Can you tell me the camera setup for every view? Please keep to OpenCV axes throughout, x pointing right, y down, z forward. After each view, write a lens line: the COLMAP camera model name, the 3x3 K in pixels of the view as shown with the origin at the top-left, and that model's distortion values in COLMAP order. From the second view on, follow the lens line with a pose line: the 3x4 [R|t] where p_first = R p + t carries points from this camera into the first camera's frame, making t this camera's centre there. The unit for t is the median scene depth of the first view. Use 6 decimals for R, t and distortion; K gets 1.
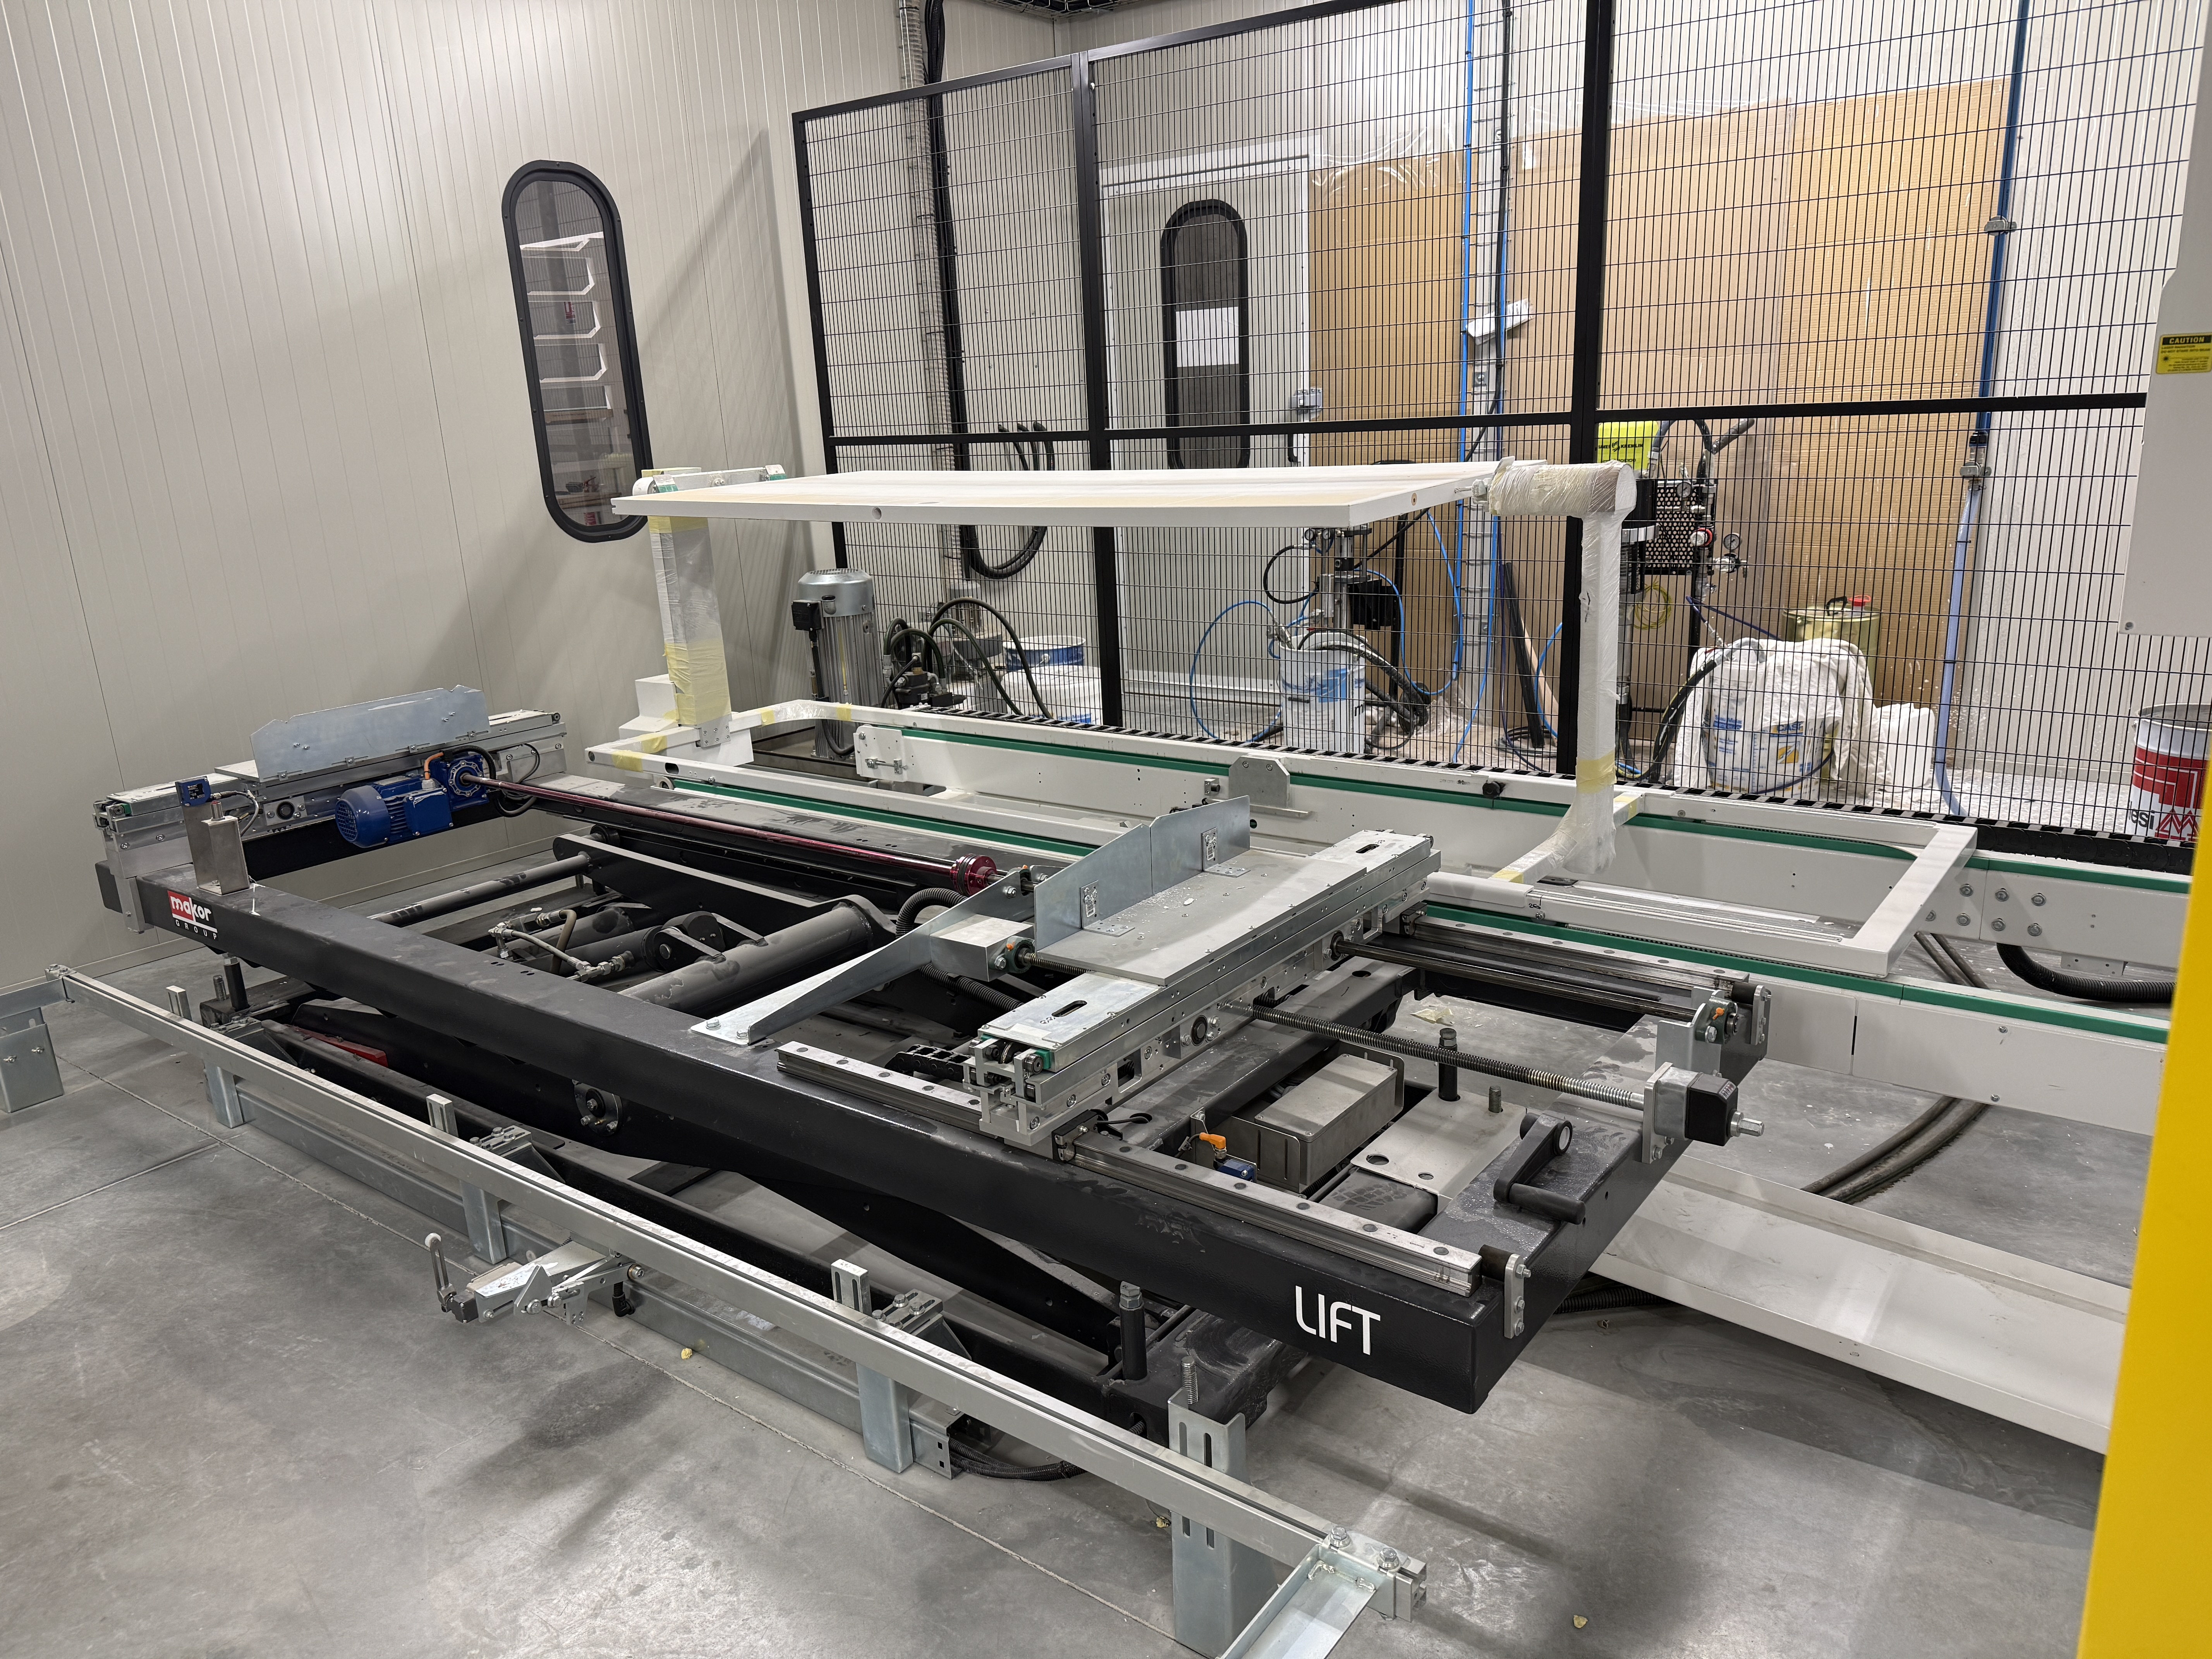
lens RADIAL K [[1558.6, 0, 1101.1], [0, 1558.6, 844.6], [0, 0, 1]] dist [0.032391, -0.022316]
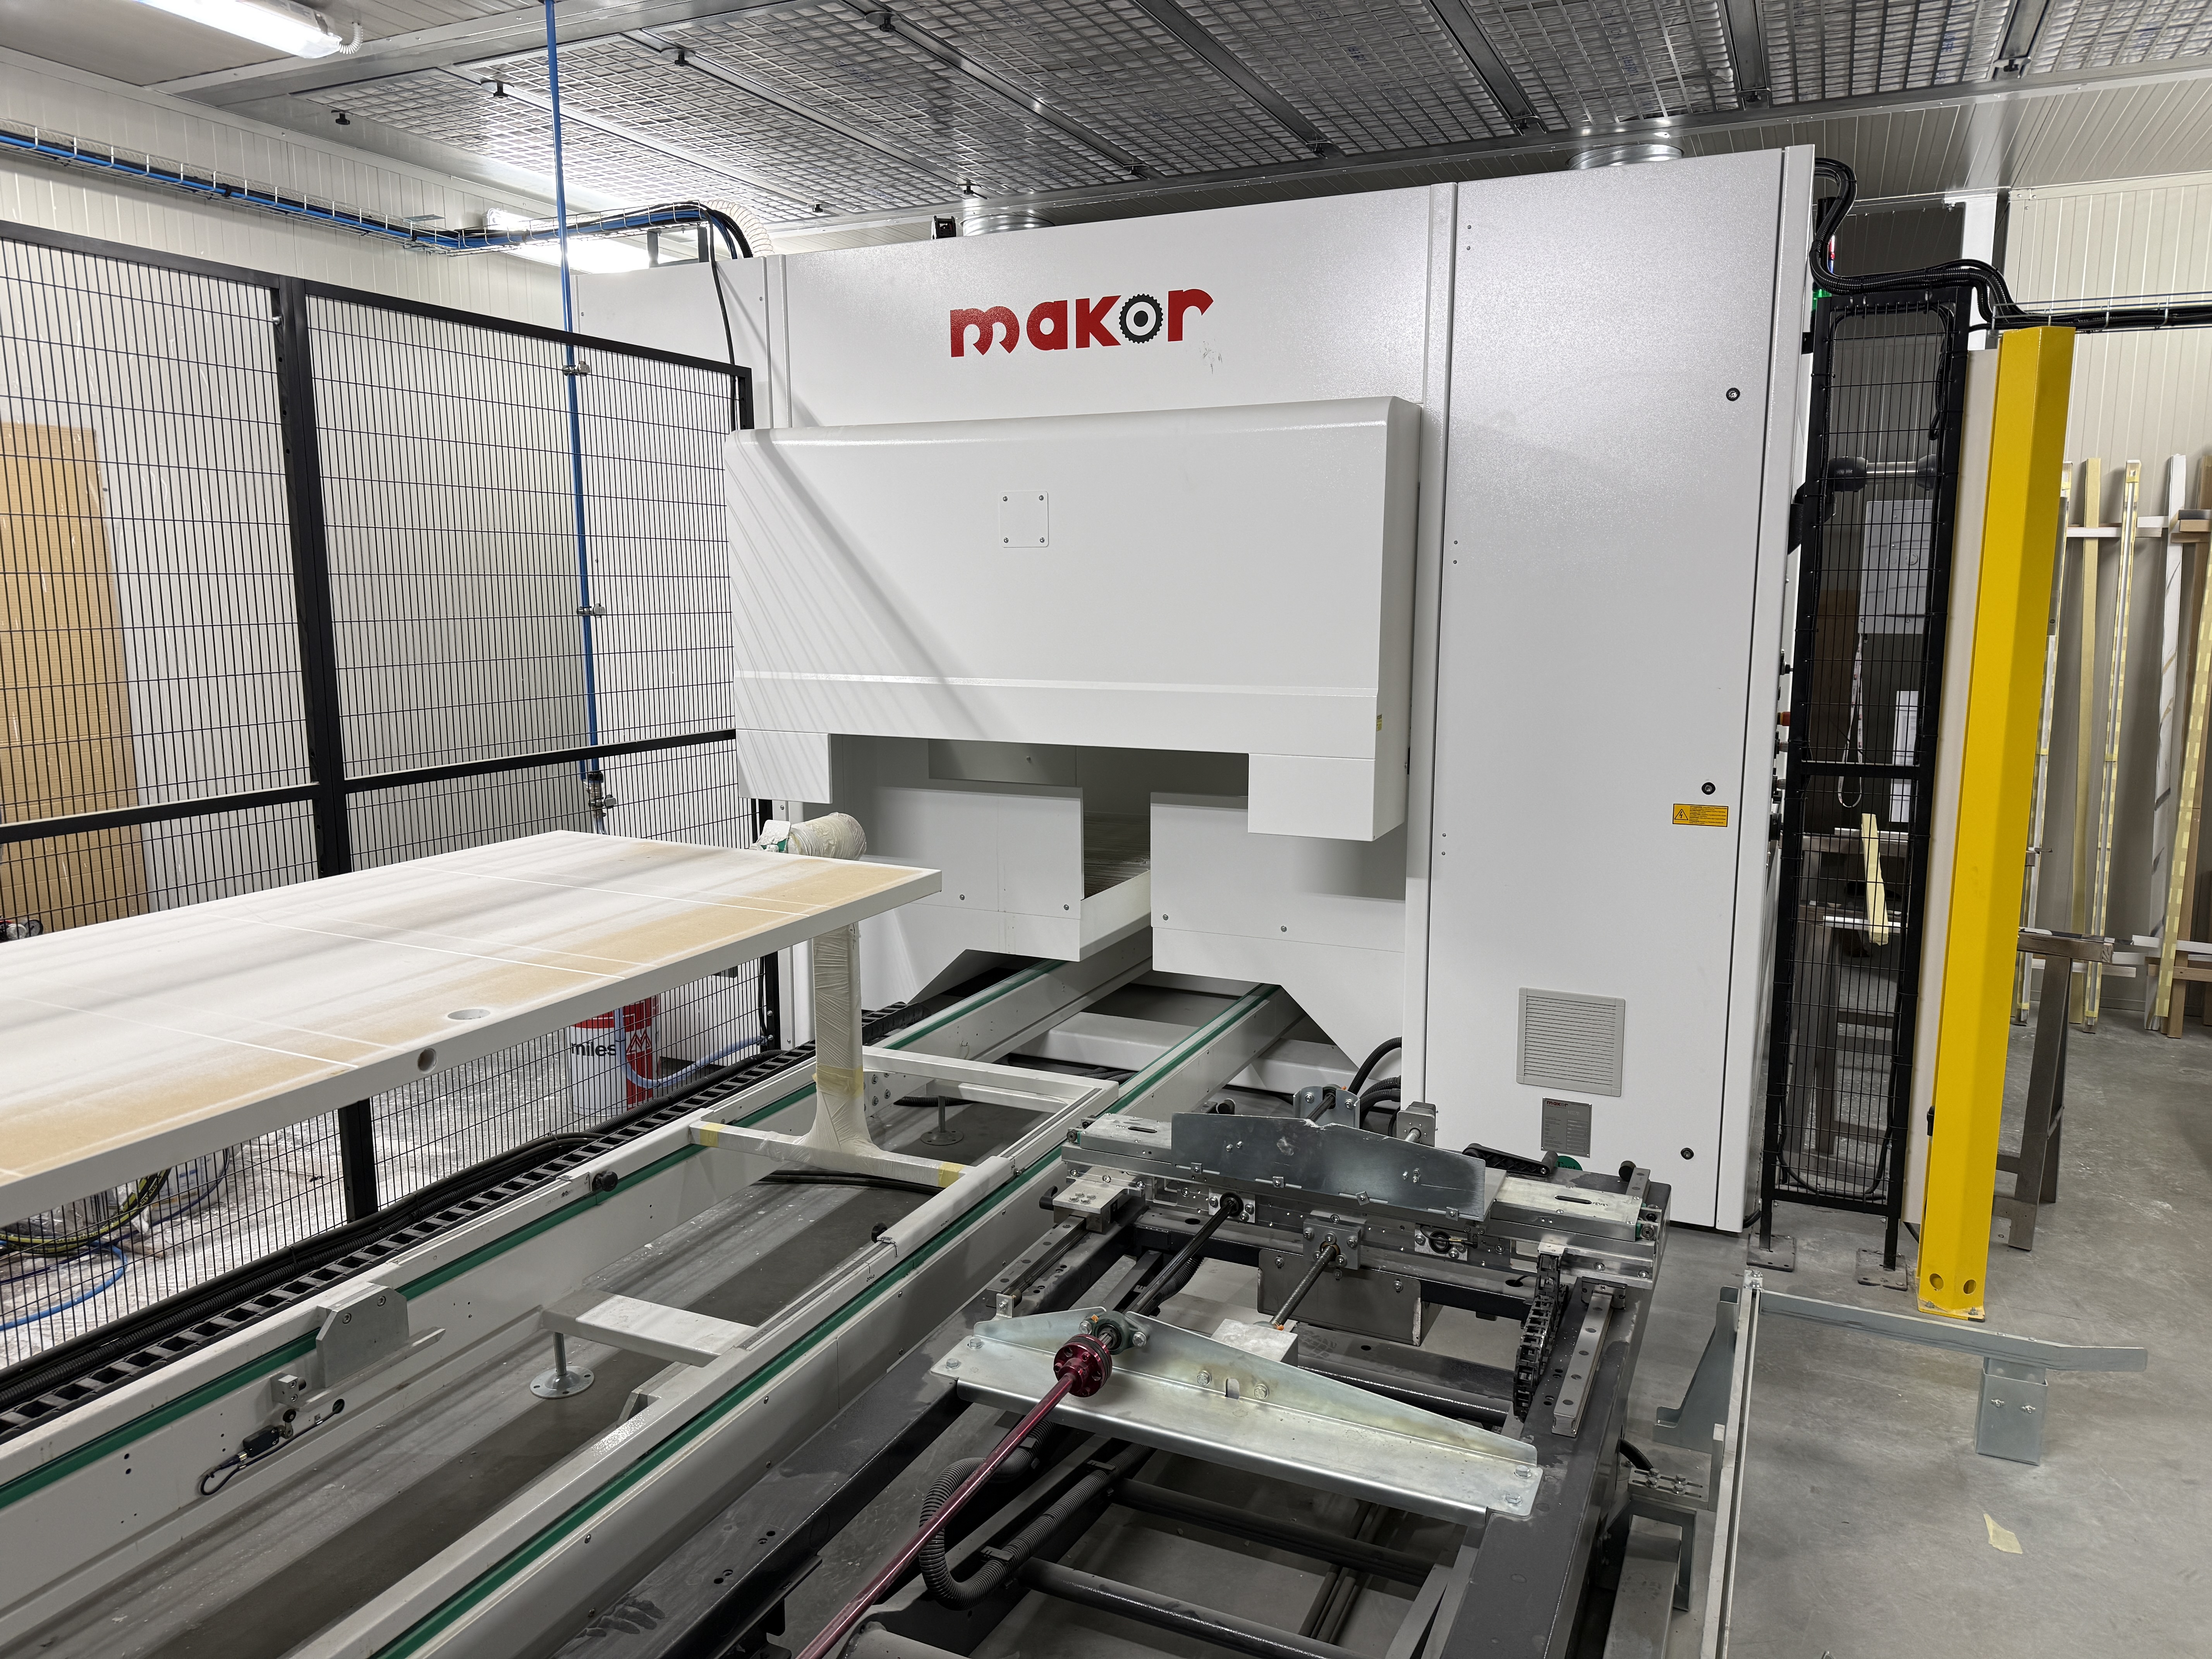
lens RADIAL K [[1558.6, 0, 1103.7], [0, 1558.6, 815.9], [0, 0, 1]] dist [0.032391, -0.022316]
pose [[-0.221006, -0.098097, 0.970326, -0.634132], [0.281638, 0.946121, 0.159797, -0.280034], [-0.933722, 0.308597, -0.181471, 0.772724]]
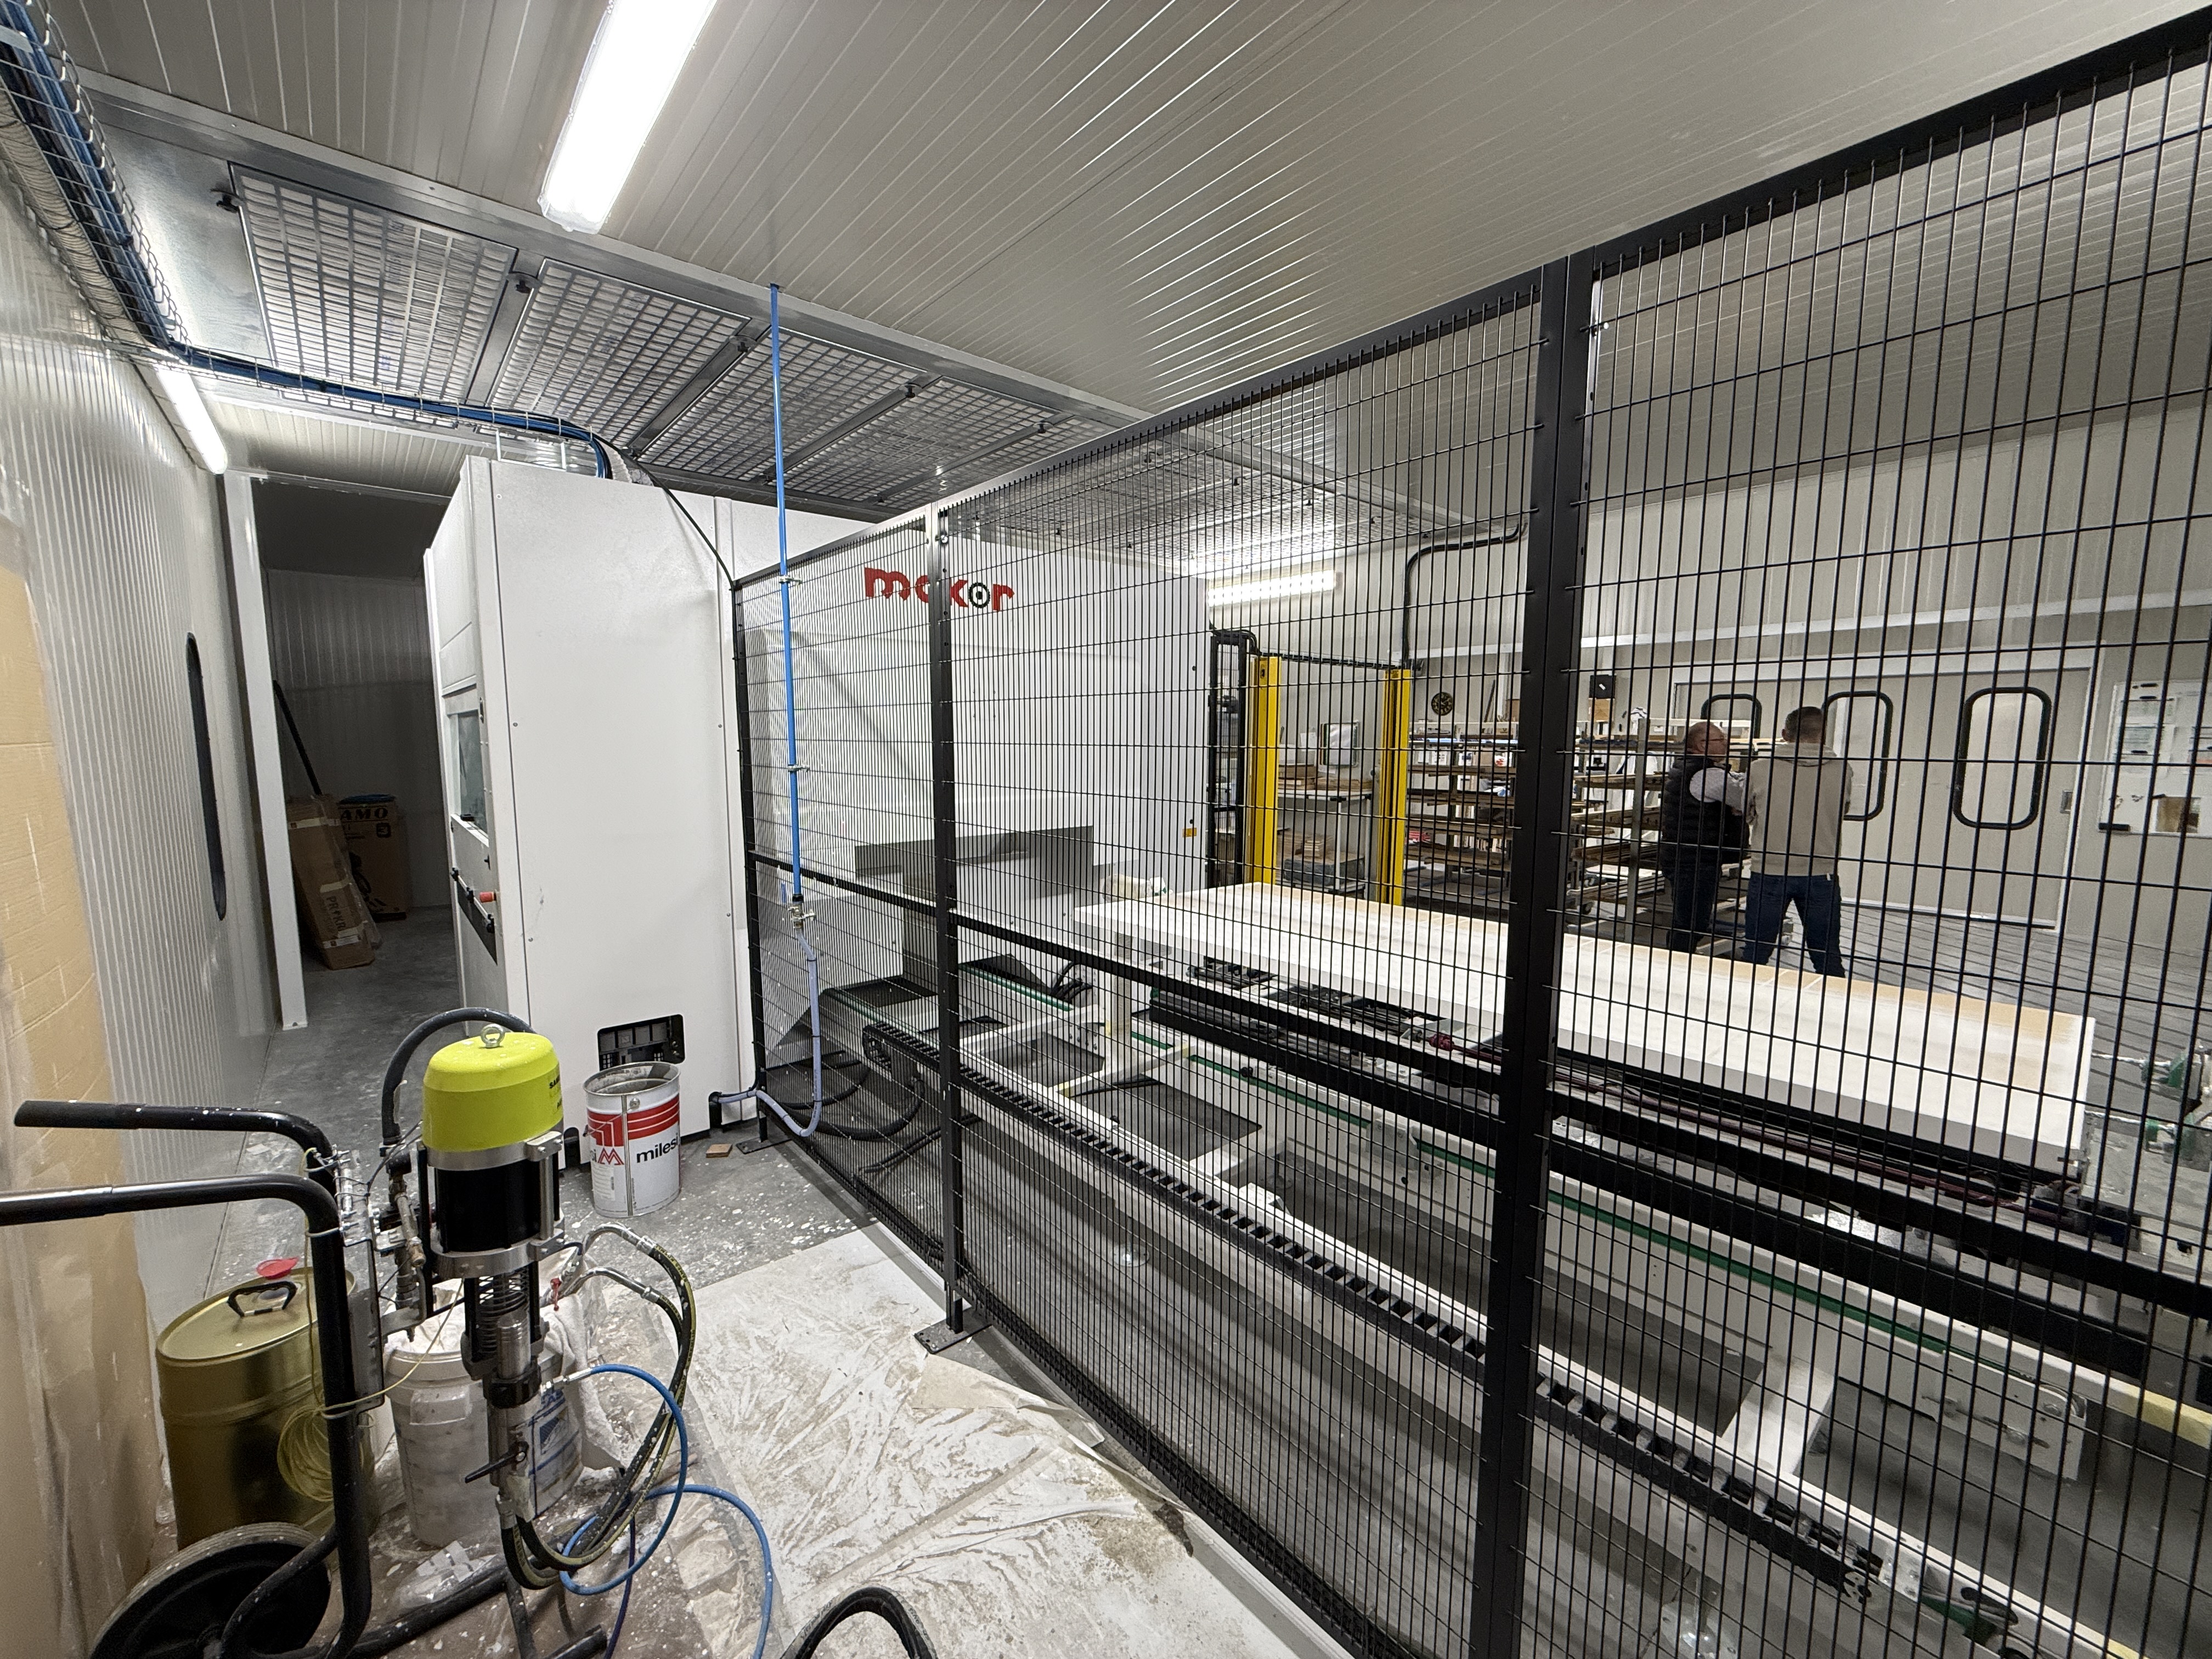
lens RADIAL K [[884.3, 0, 1102.3], [0, 884.3, 831.1], [0, 0, 1]] dist [0.002669, -0.000396]
pose [[-0.976845, 0.024653, 0.212523, 0.067674], [0.102468, 0.925910, 0.363580, -0.540339], [-0.187814, 0.376938, -0.906997, 1.537629]]
